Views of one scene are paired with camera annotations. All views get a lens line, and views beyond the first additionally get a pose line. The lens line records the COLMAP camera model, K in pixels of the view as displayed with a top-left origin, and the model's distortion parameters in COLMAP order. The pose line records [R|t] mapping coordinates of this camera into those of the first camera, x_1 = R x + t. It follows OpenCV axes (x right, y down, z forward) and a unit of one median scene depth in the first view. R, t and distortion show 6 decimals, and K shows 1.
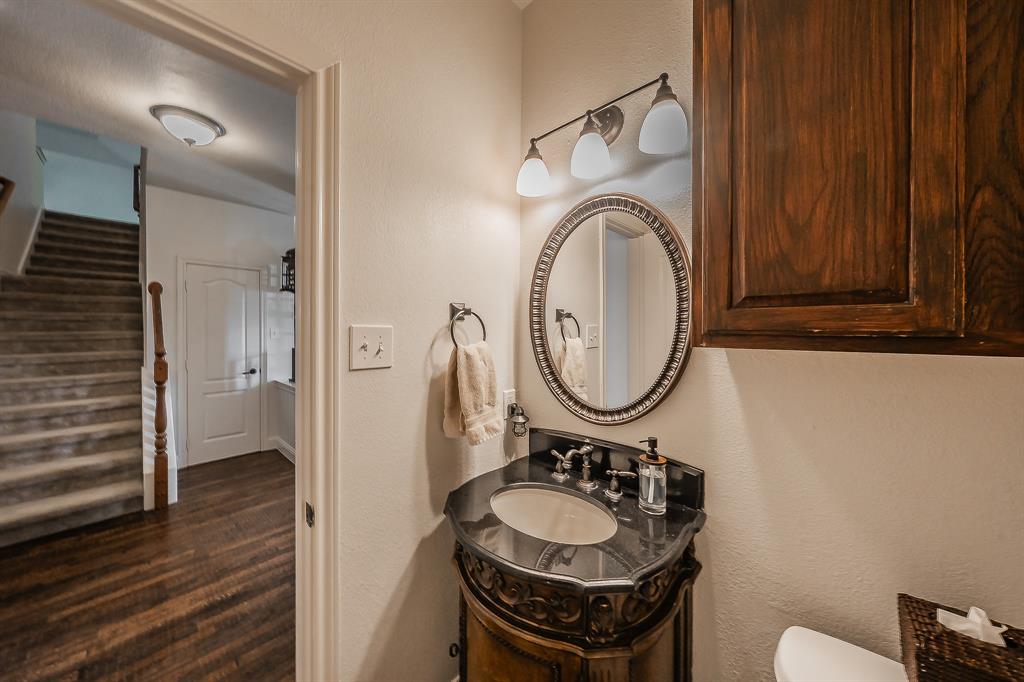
lens RADIAL K [[351.3, 0, 502.9], [0, 351.3, 333.0], [0, 0, 1]] dist [-0.001752, 0.000150]
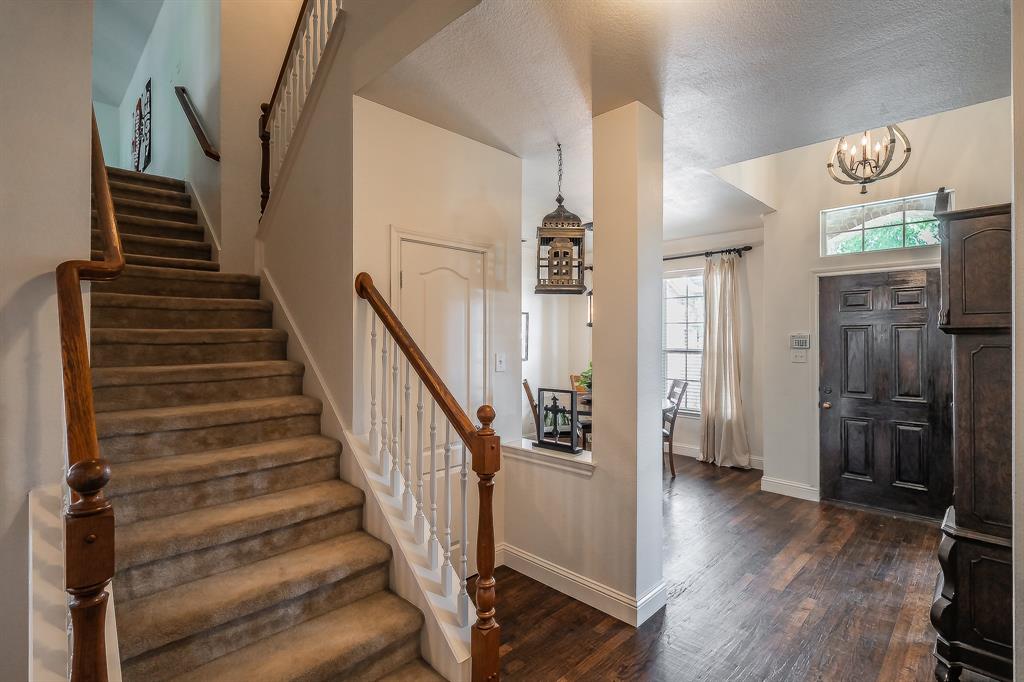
lens RADIAL K [[489.3, 0, 509.7], [0, 489.3, 337.9], [0, 0, 1]] dist [-0.000814, -0.000153]
pose [[0.999845, -0.001205, -0.017589, -0.746575], [0.001009, 0.999938, -0.011131, -0.036051], [0.017601, 0.011112, 0.999783, 0.246698]]
